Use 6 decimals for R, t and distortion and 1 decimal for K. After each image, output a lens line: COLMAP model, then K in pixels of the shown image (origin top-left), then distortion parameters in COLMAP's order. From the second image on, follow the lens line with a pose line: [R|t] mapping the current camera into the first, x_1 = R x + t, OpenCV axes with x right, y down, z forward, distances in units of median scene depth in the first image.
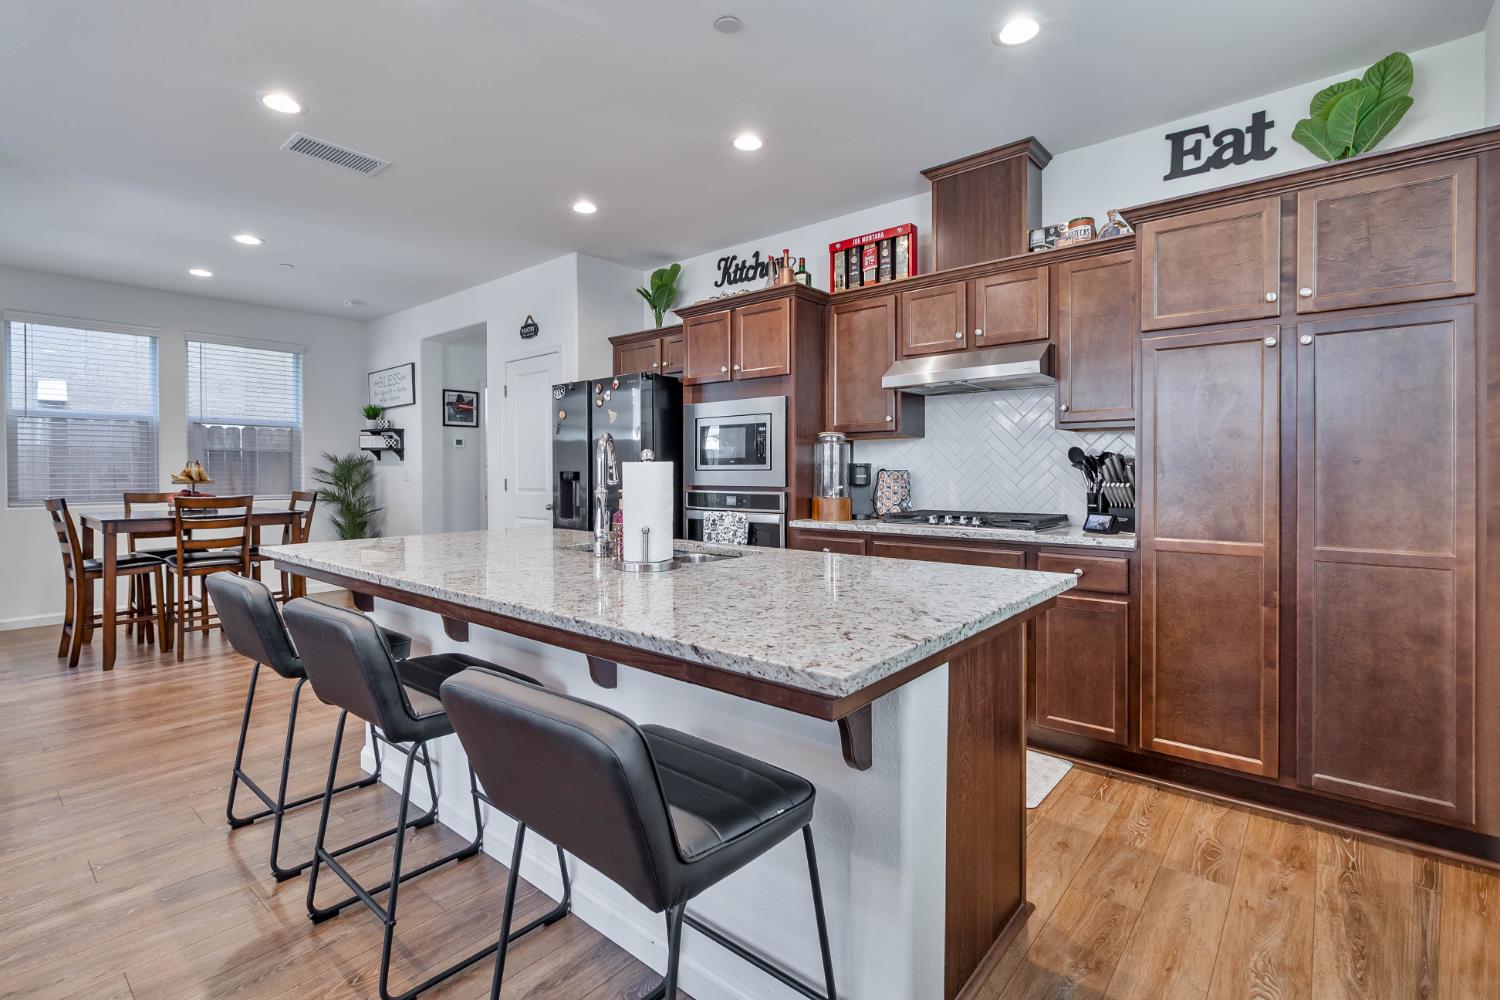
lens RADIAL K [[692.6, 0, 737.4], [0, 692.6, 471.9], [0, 0, 1]] dist [-0.000336, 0.000222]
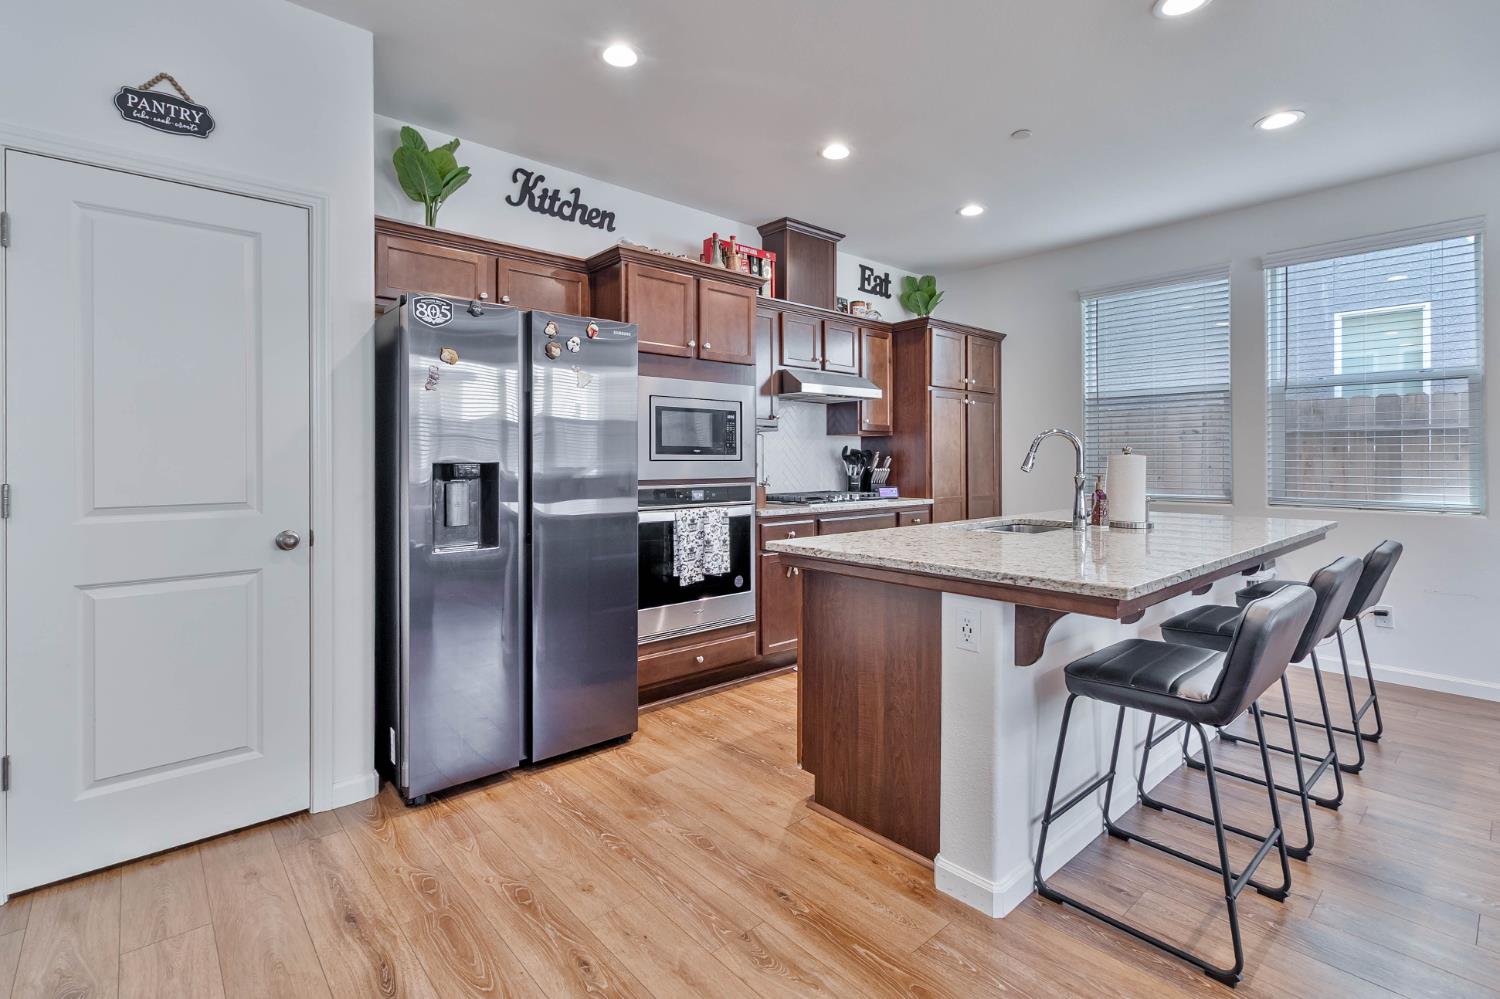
lens RADIAL K [[694.1, 0, 750.5], [0, 694.1, 468.4], [0, 0, 1]] dist [-0.000064, 0.000696]
pose [[0.137648, -0.005386, 0.990467, -0.991468], [0.006504, 0.999969, 0.004534, 0.004344], [-0.990460, 0.005818, 0.137678, 0.928099]]
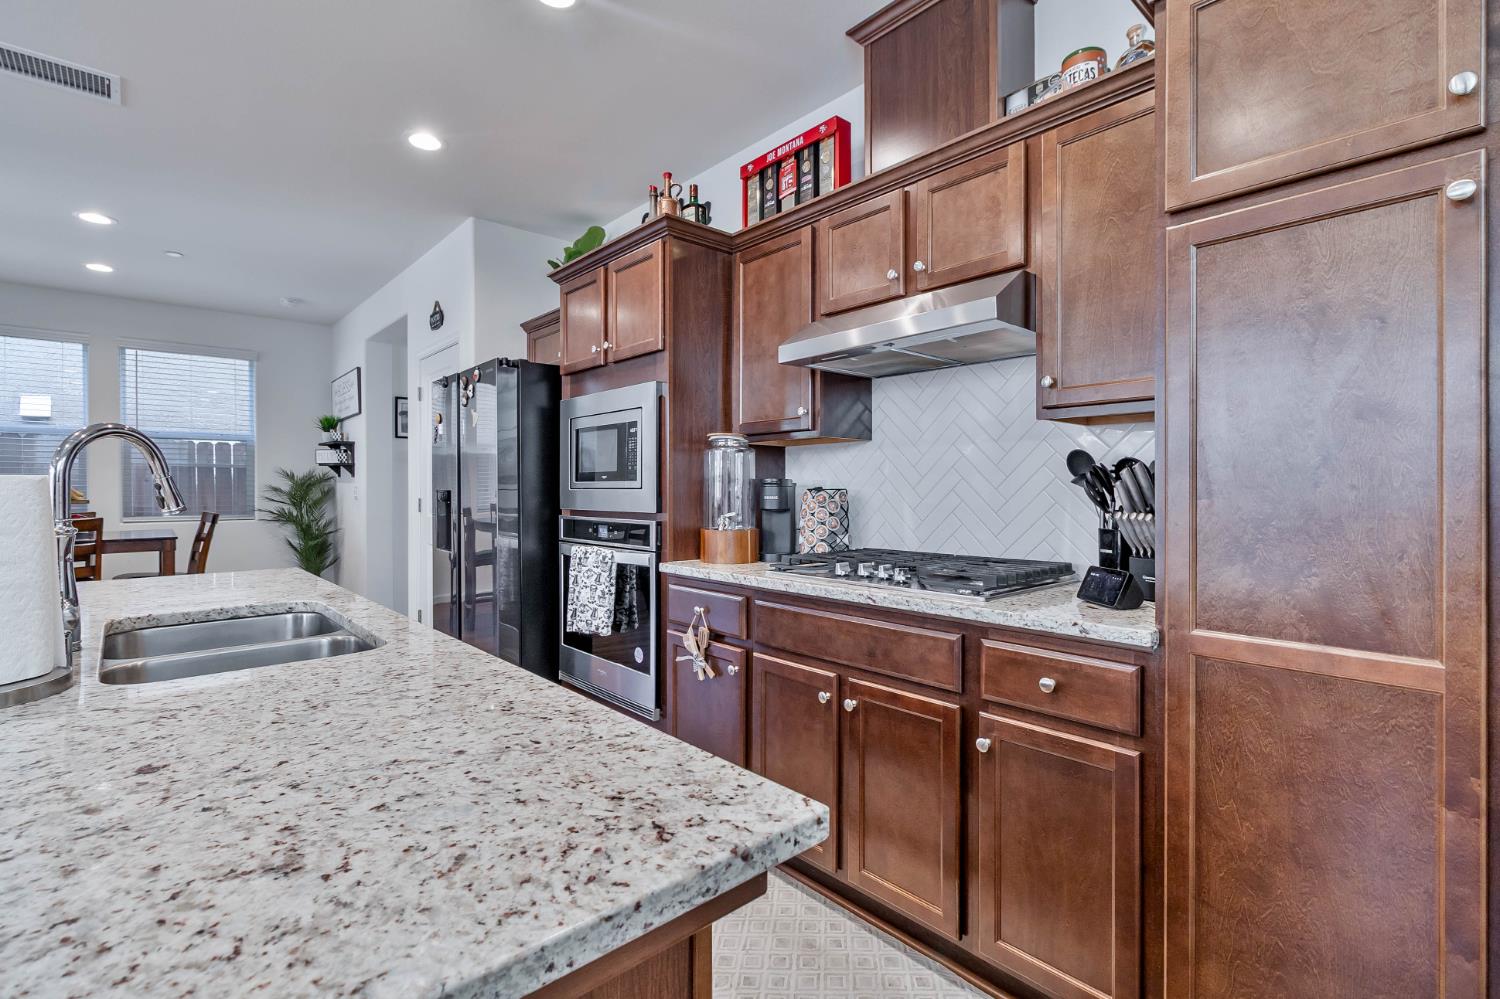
lens RADIAL K [[688.8, 0, 745.2], [0, 688.8, 486.0], [0, 0, 1]] dist [-0.001963, -0.000219]
pose [[0.991031, -0.000280, -0.133632, 0.265390], [-0.000197, 0.999994, -0.003553, -0.003172], [0.133632, 0.003548, 0.991025, 0.356316]]
